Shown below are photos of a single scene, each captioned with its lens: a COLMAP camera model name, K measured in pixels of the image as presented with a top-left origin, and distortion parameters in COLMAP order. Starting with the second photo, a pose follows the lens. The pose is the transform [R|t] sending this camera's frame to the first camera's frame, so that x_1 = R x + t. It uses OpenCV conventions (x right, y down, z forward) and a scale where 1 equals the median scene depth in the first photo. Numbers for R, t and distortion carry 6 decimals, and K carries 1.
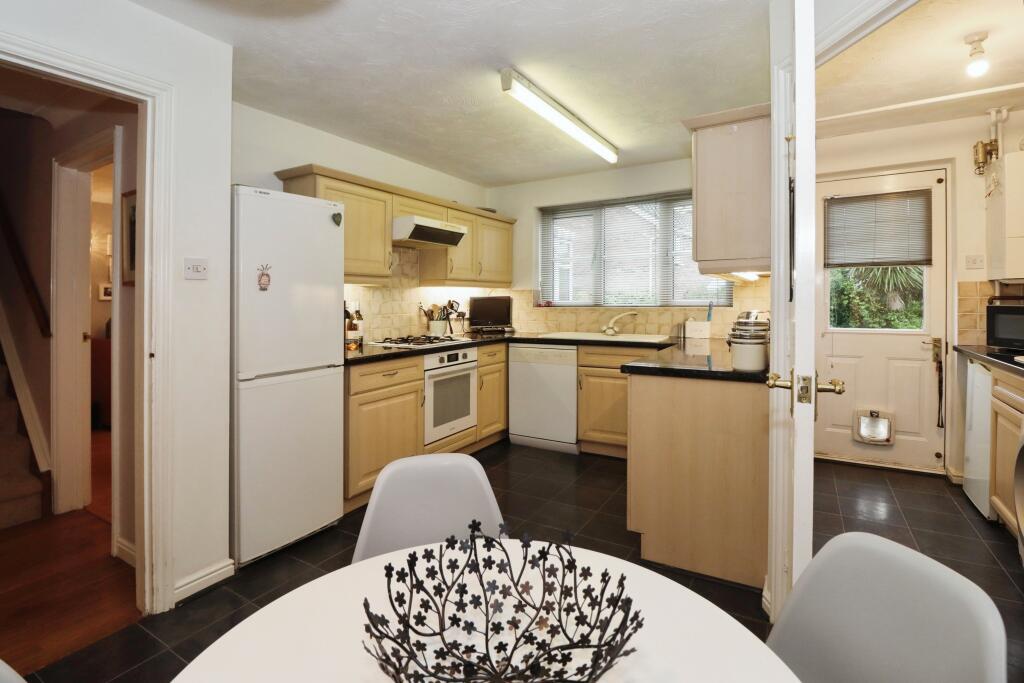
lens RADIAL K [[485.9, 0, 509.0], [0, 485.9, 315.1], [0, 0, 1]] dist [-0.001489, -0.000823]
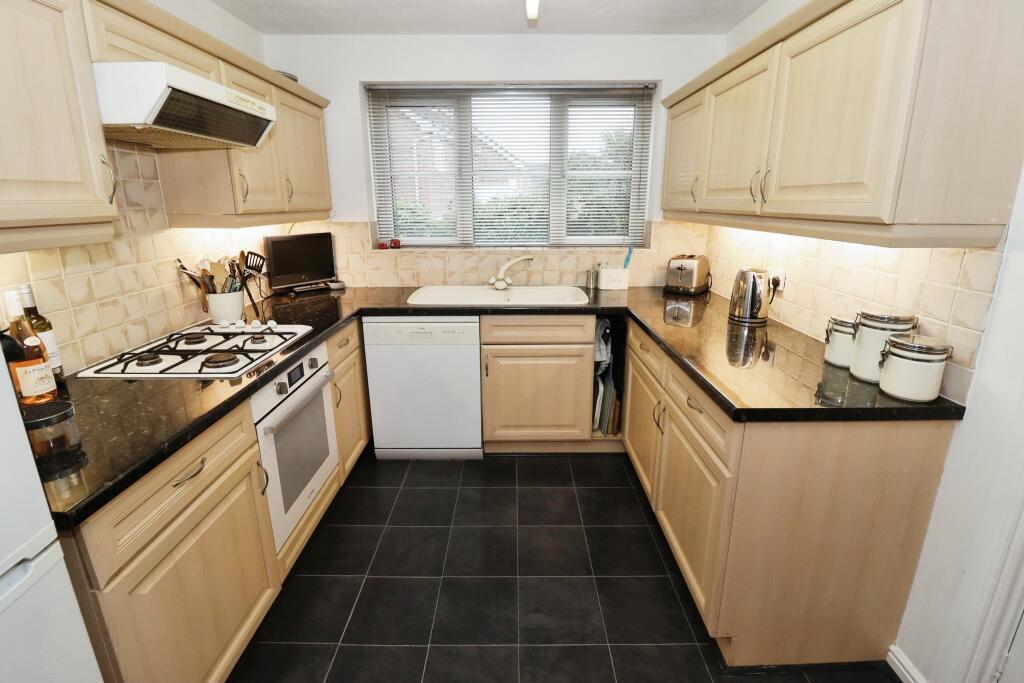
lens RADIAL K [[463.7, 0, 512.0], [0, 463.7, 341.5], [0, 0, 1]] dist [-0.022730, -0.000535]
pose [[0.850100, -0.144848, 0.506309, -0.142427], [0.008439, 0.965053, 0.261920, -0.066268], [-0.526553, -0.218386, 0.821614, 0.411303]]
